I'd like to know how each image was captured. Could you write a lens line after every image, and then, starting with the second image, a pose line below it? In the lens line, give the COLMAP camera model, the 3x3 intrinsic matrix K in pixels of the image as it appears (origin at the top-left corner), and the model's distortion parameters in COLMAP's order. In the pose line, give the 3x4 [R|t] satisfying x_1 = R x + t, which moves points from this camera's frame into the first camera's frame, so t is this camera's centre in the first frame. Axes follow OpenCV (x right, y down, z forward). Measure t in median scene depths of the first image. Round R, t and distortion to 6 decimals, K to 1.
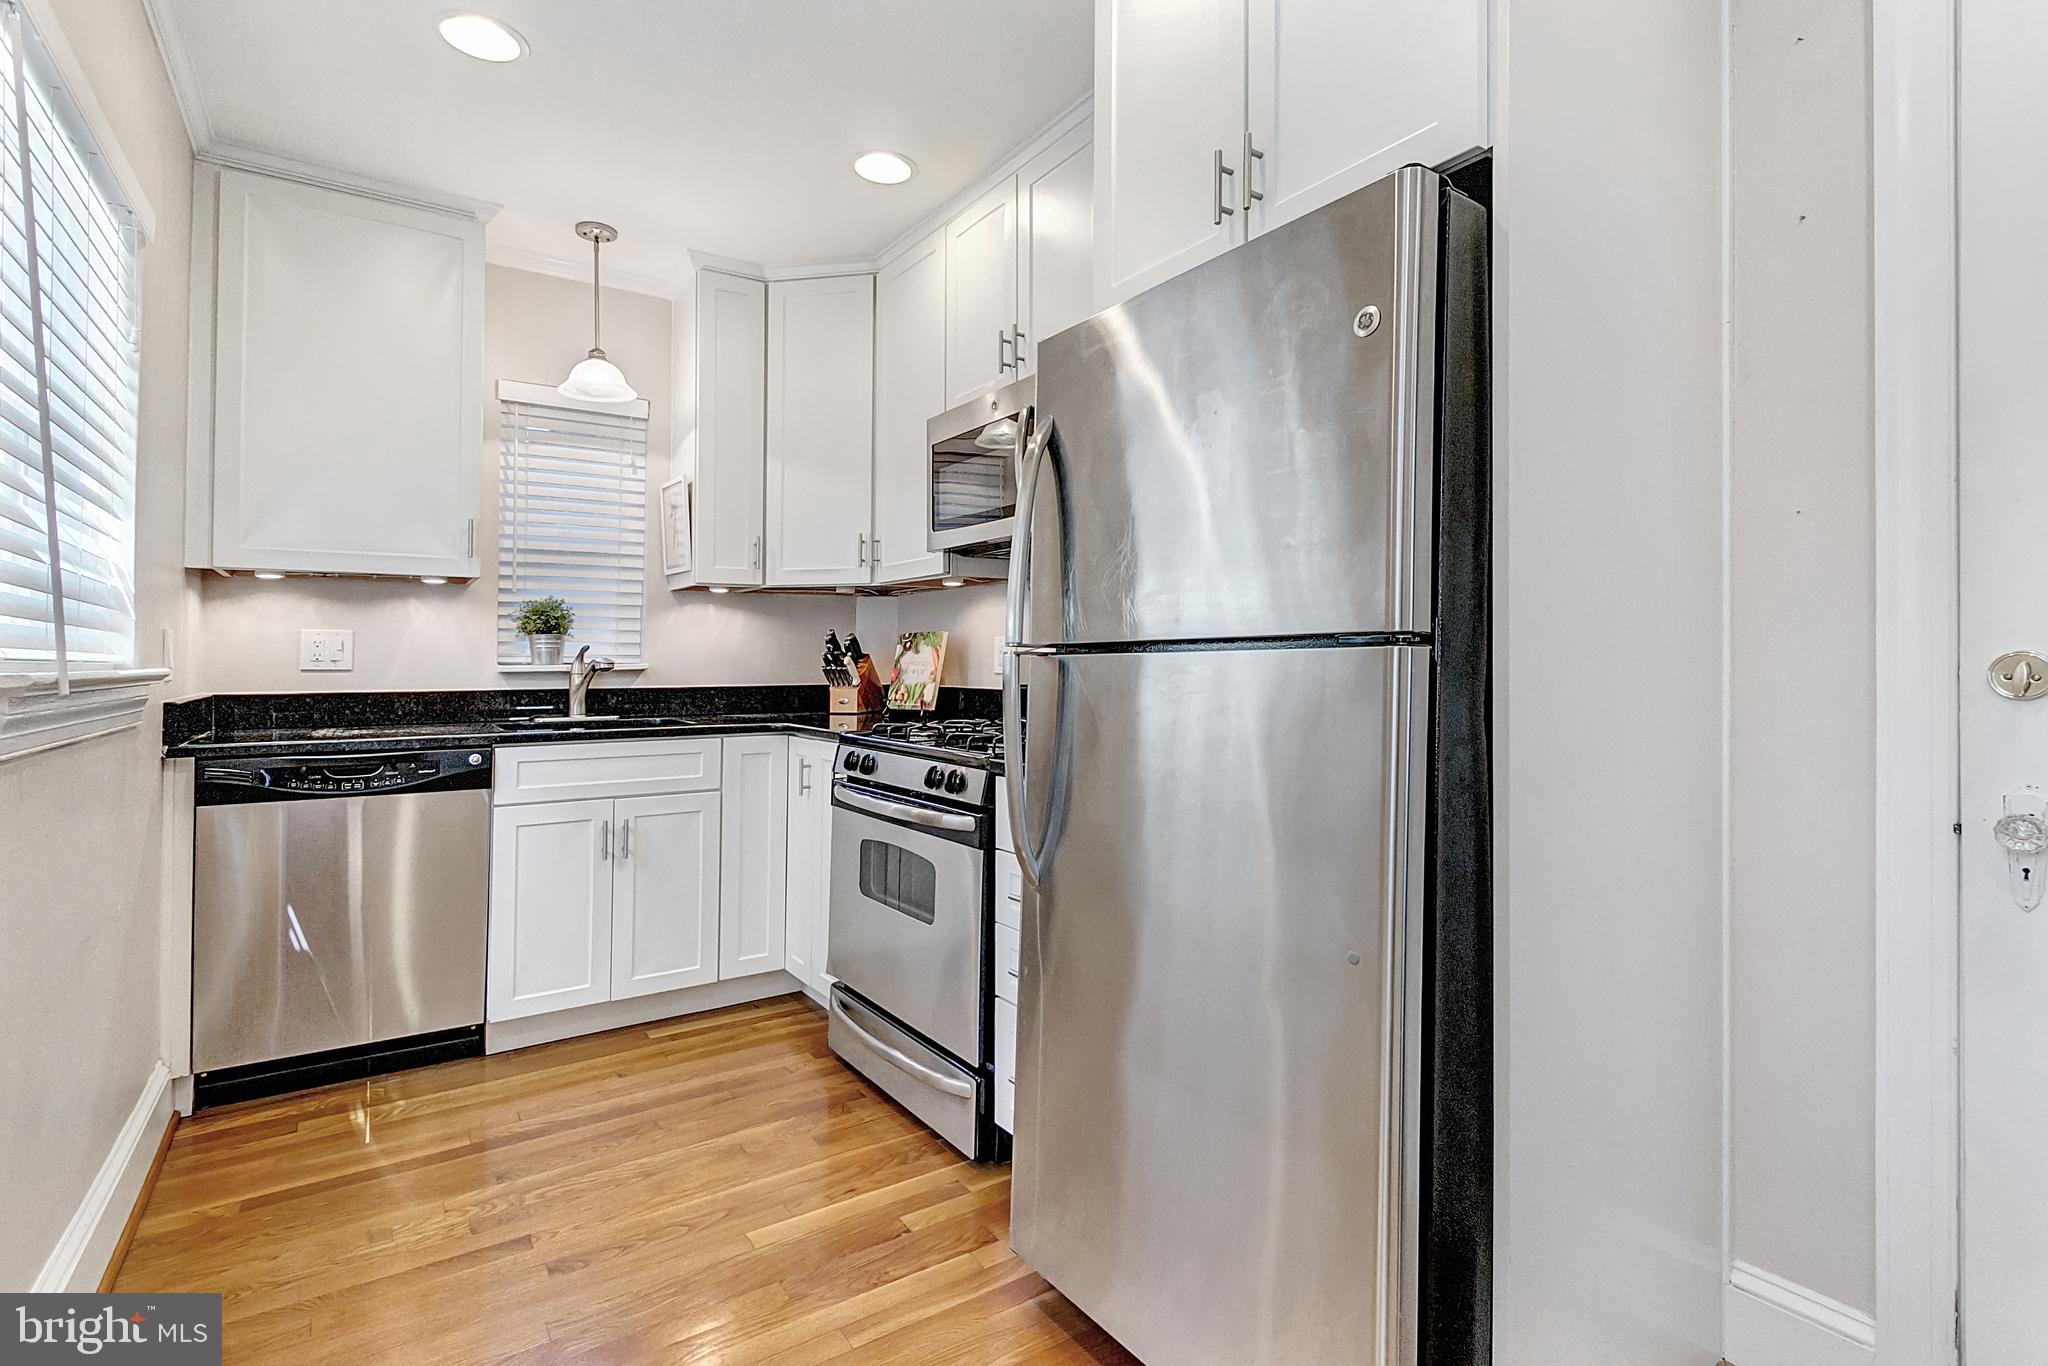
lens RADIAL K [[954.1, 0, 1019.9], [0, 954.1, 663.2], [0, 0, 1]] dist [0.005424, -0.000799]
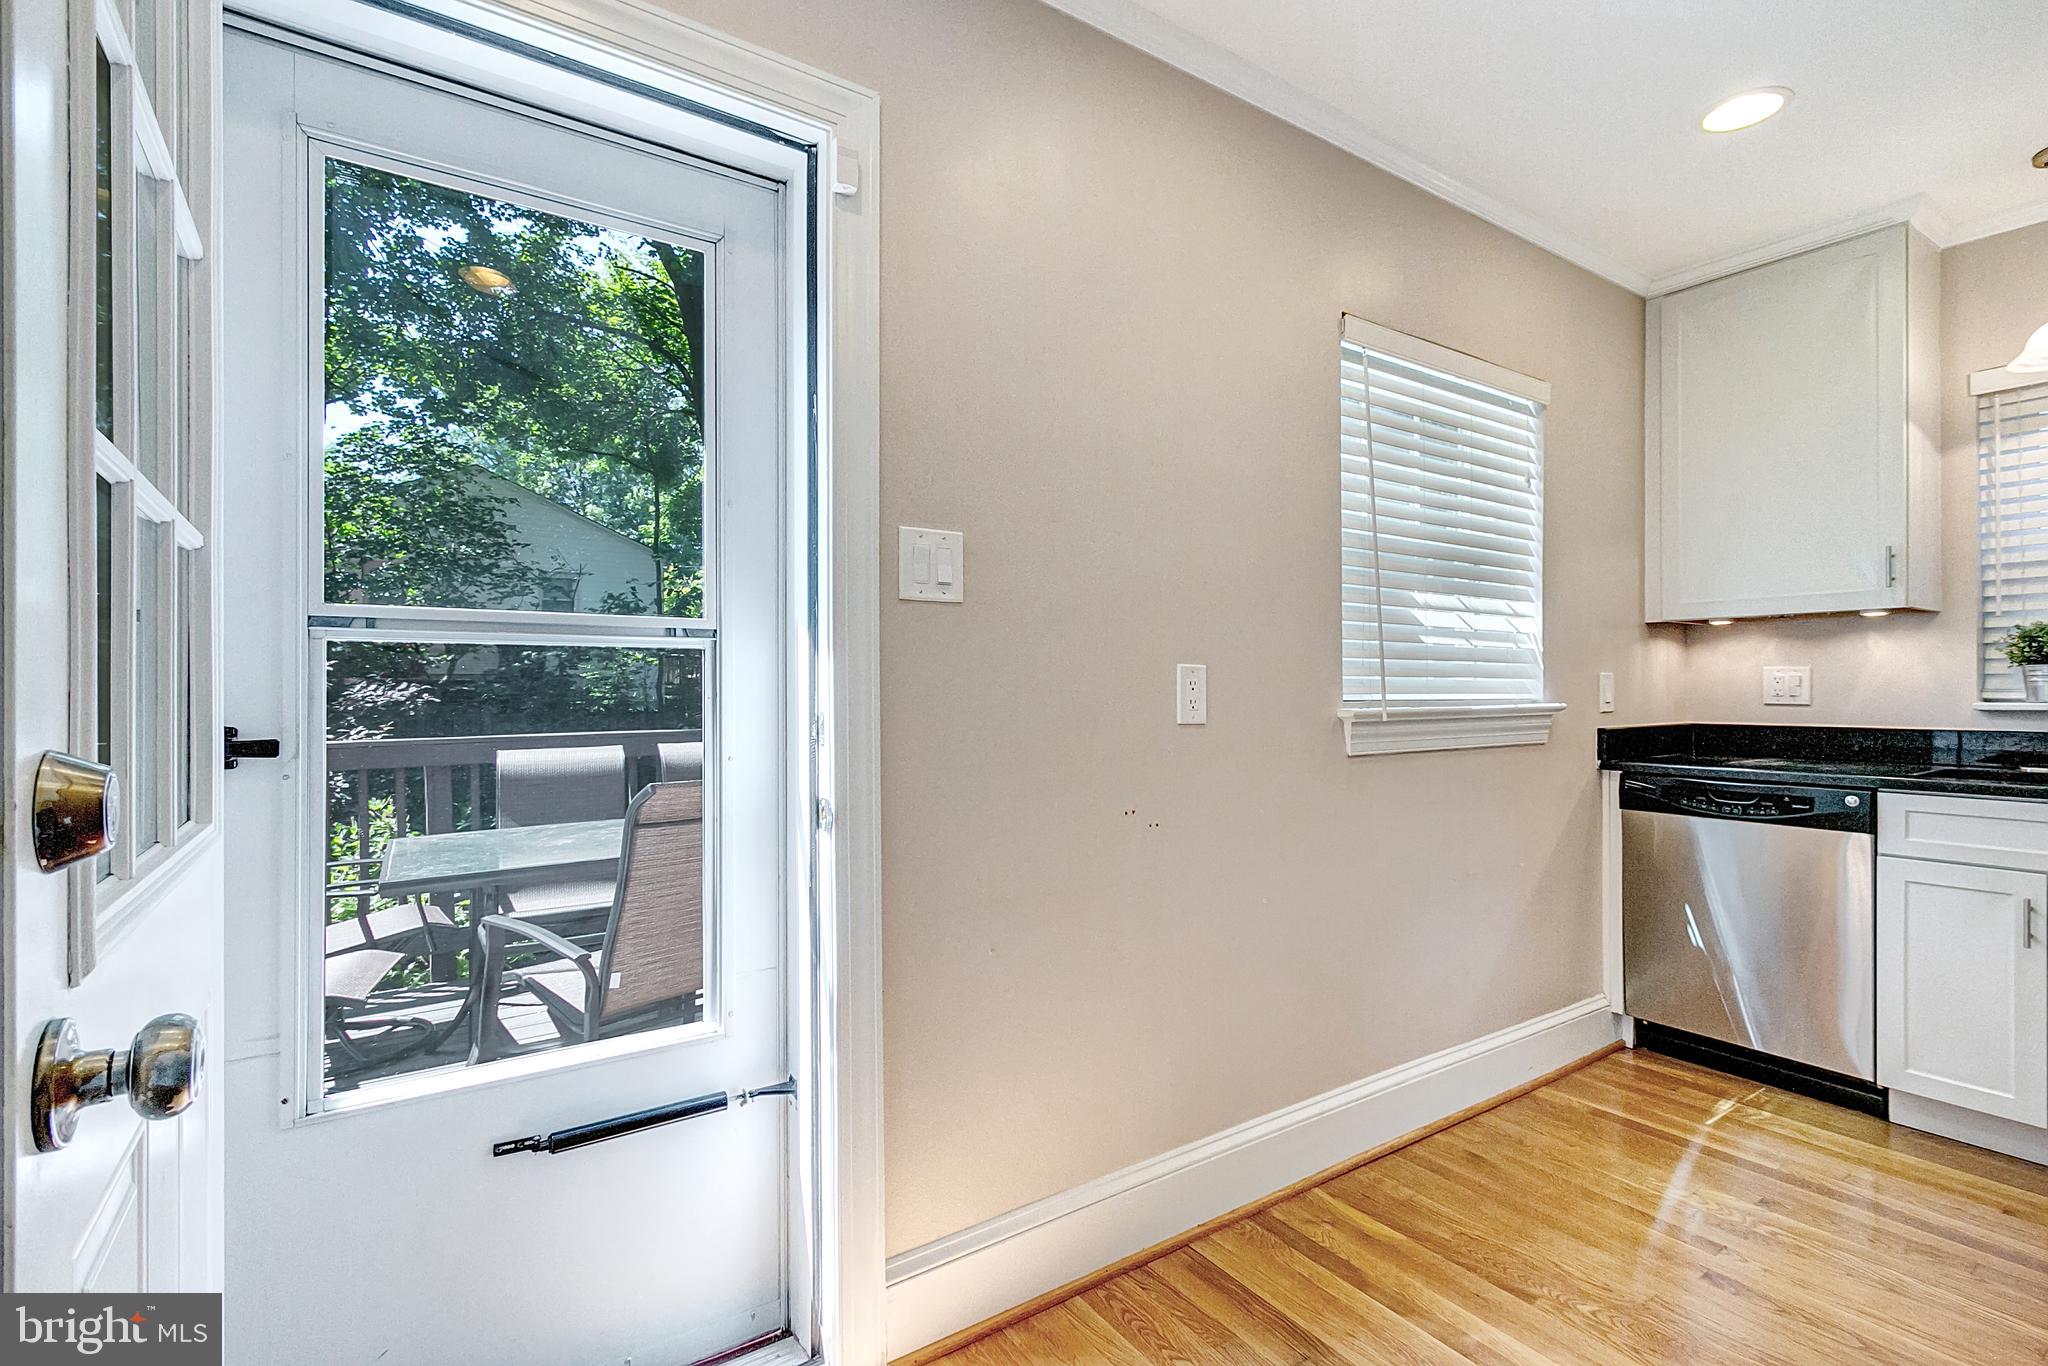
lens RADIAL K [[954.1, 0, 1024.1], [0, 954.1, 686.2], [0, 0, 1]] dist [0.005424, -0.000799]
pose [[0.002587, -0.001033, -0.999996, 0.401244], [0.001178, 0.999999, -0.001030, -0.015383], [0.999996, -0.001175, 0.002588, 0.166334]]
